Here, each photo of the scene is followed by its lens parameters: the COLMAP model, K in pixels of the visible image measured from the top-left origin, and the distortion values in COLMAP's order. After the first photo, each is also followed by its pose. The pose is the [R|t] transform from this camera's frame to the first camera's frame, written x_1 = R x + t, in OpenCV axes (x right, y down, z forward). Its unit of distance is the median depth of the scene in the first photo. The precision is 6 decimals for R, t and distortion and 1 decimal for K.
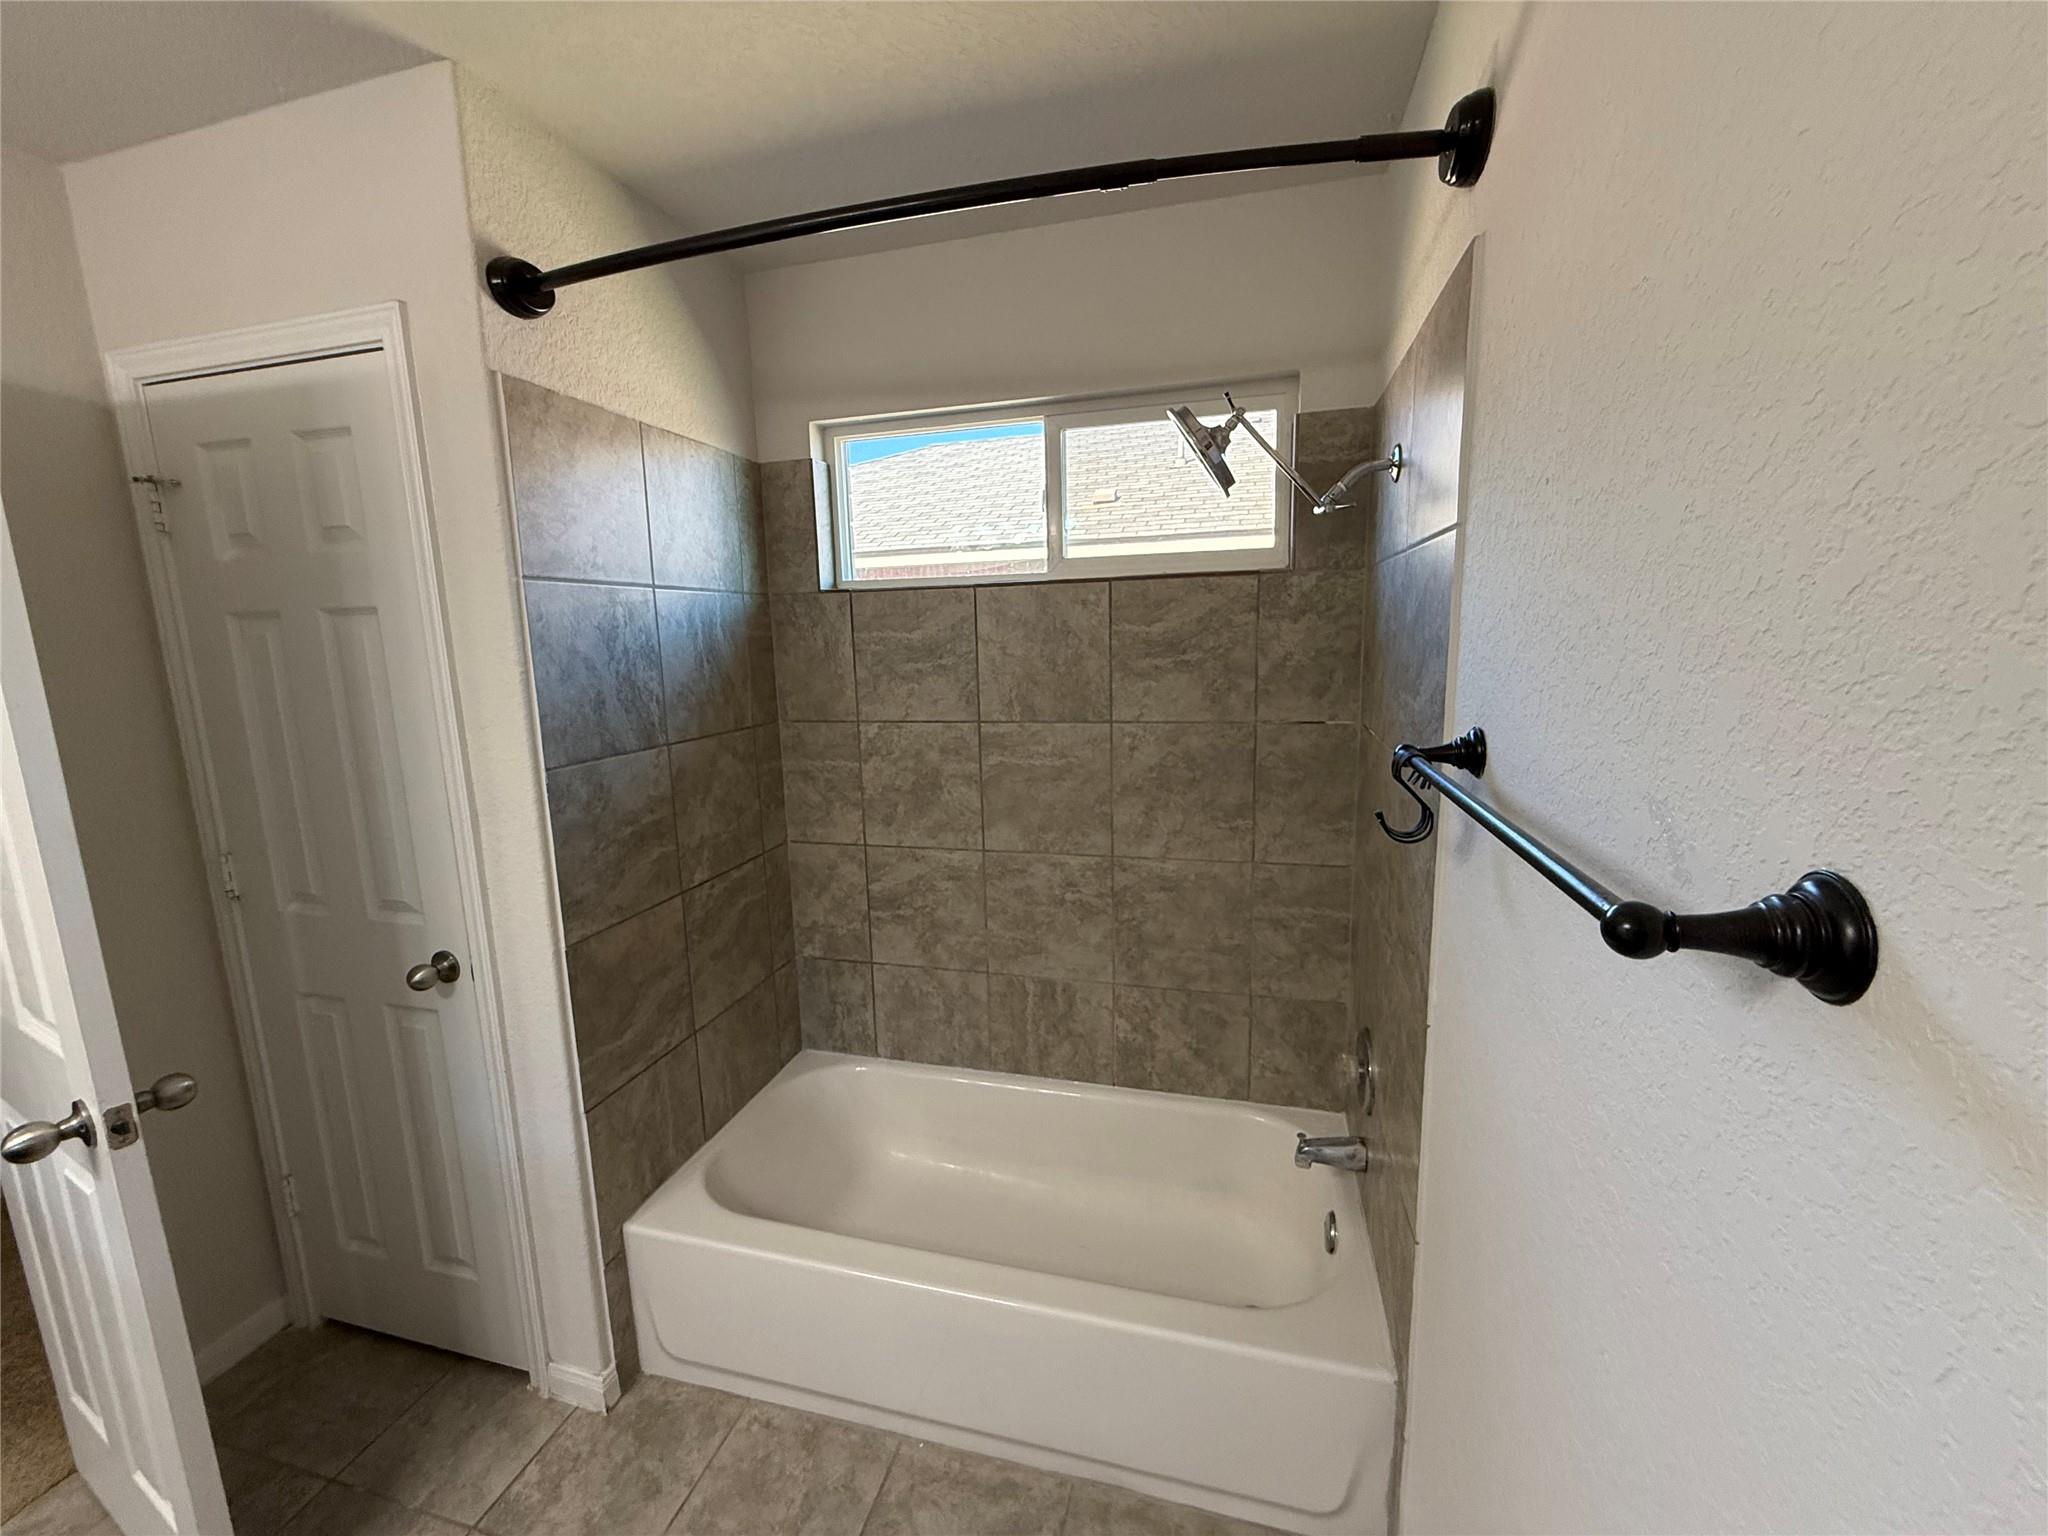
lens RADIAL K [[814.6, 0, 1017.8], [0, 814.6, 772.1], [0, 0, 1]] dist [-0.001549, 0.000074]
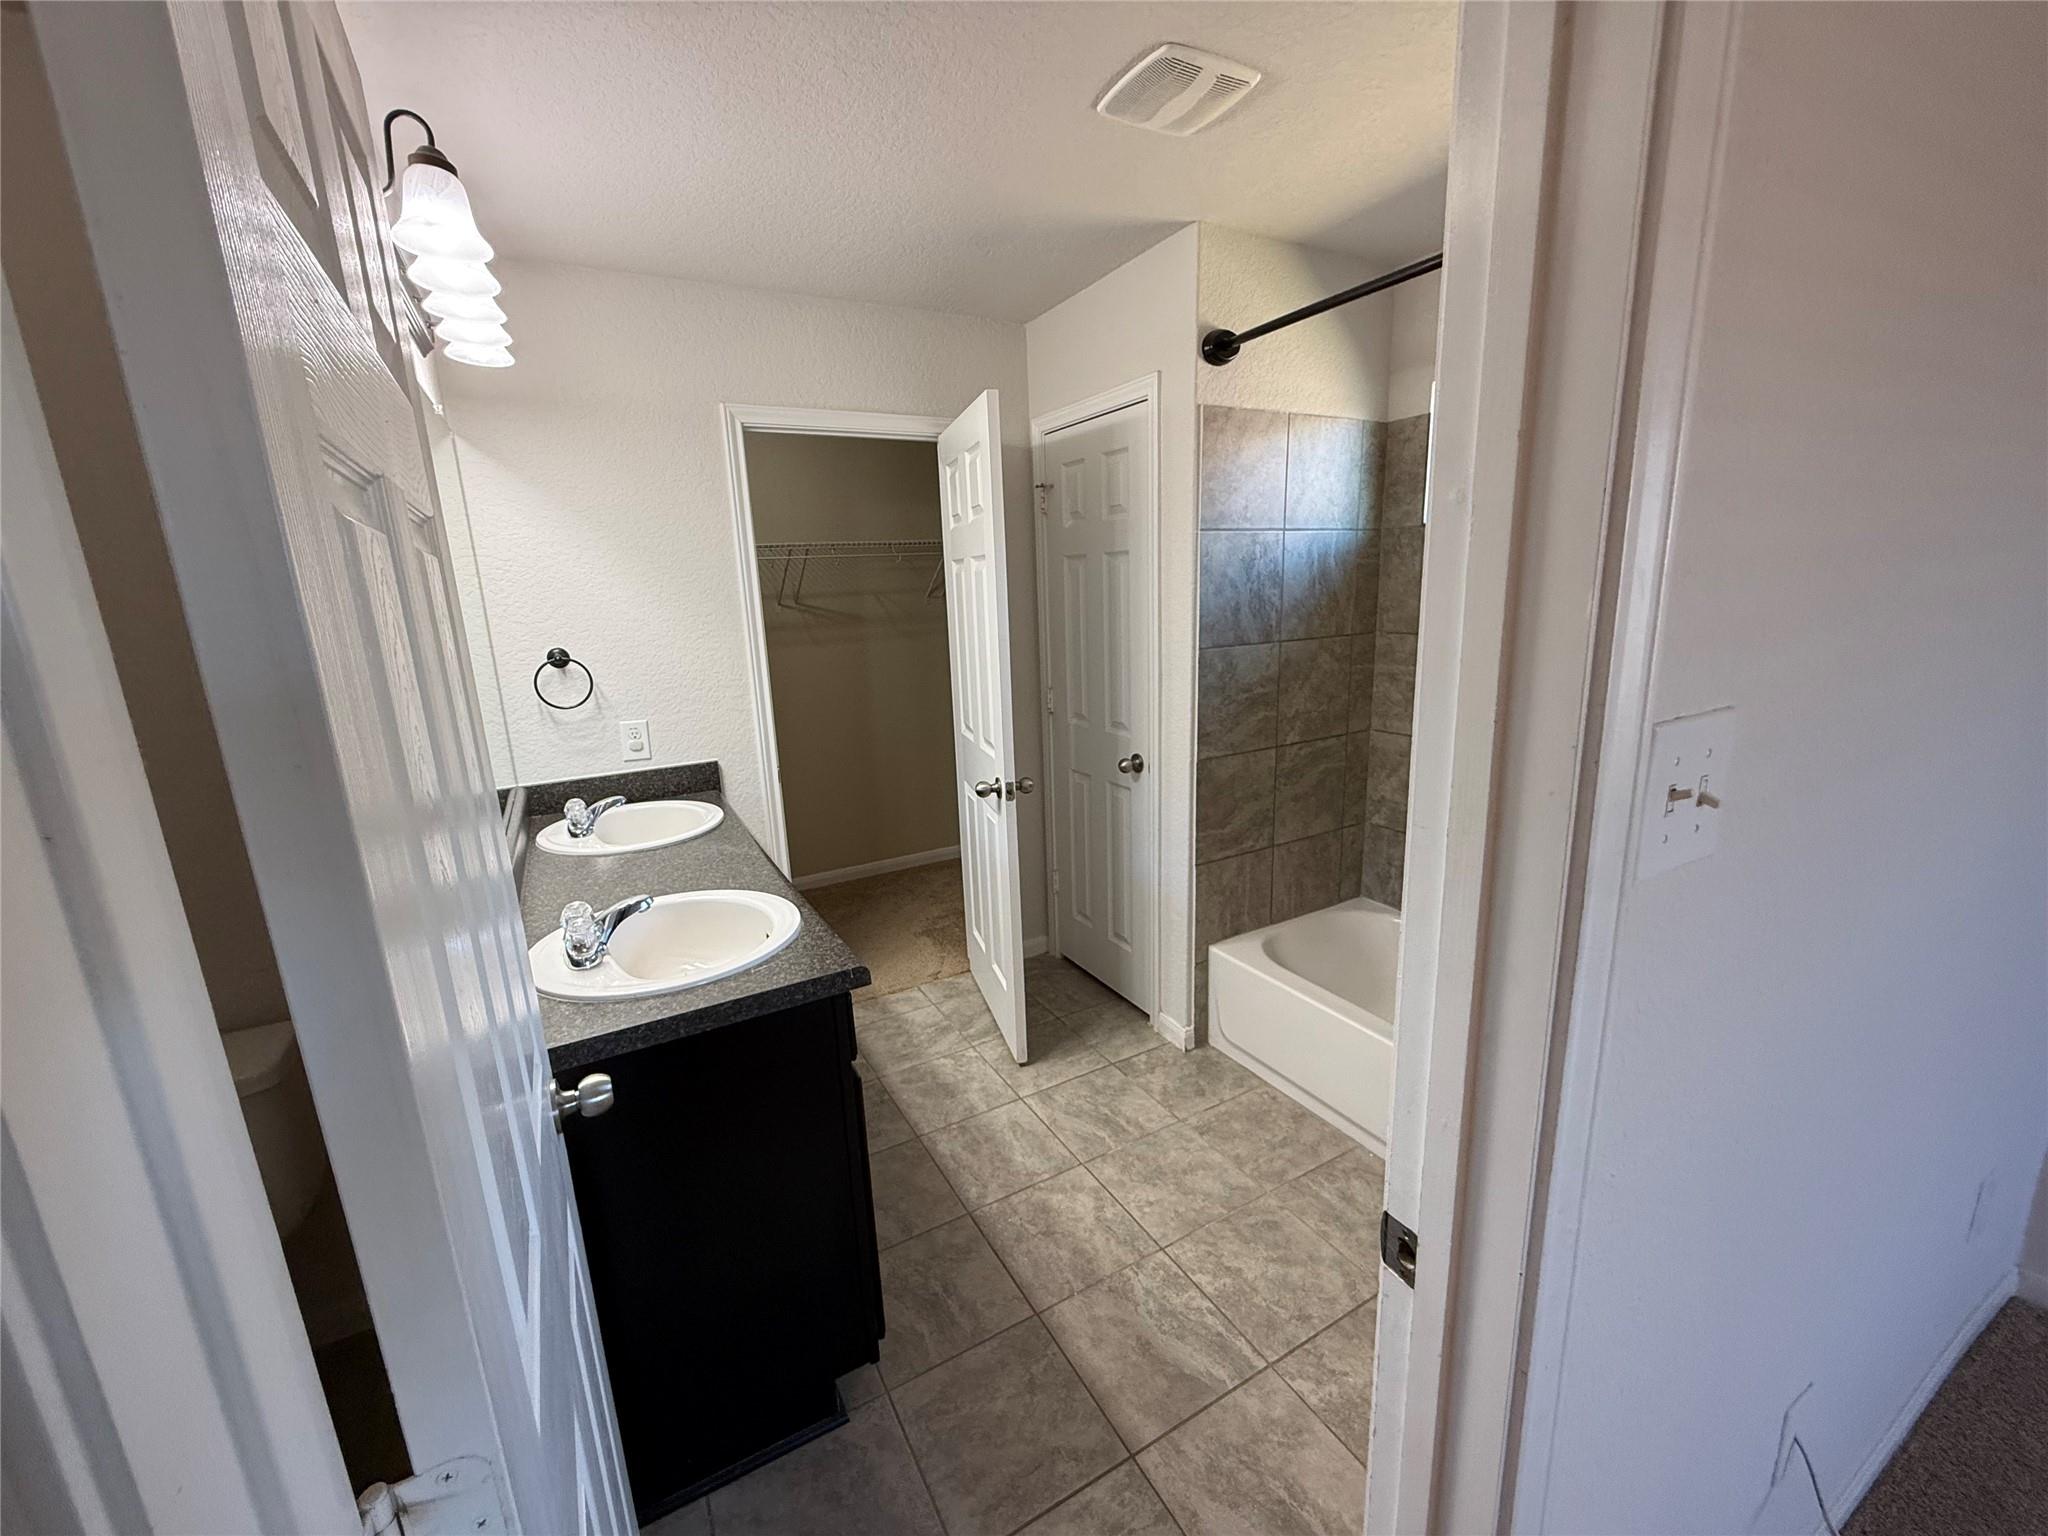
lens RADIAL K [[814.6, 0, 1032.2], [0, 814.6, 763.8], [0, 0, 1]] dist [-0.001549, 0.000074]
pose [[0.707762, 0.151496, -0.690016, 0.309204], [-0.098838, 0.988364, 0.115619, 0.061355], [0.699503, -0.013631, 0.714500, -0.362655]]
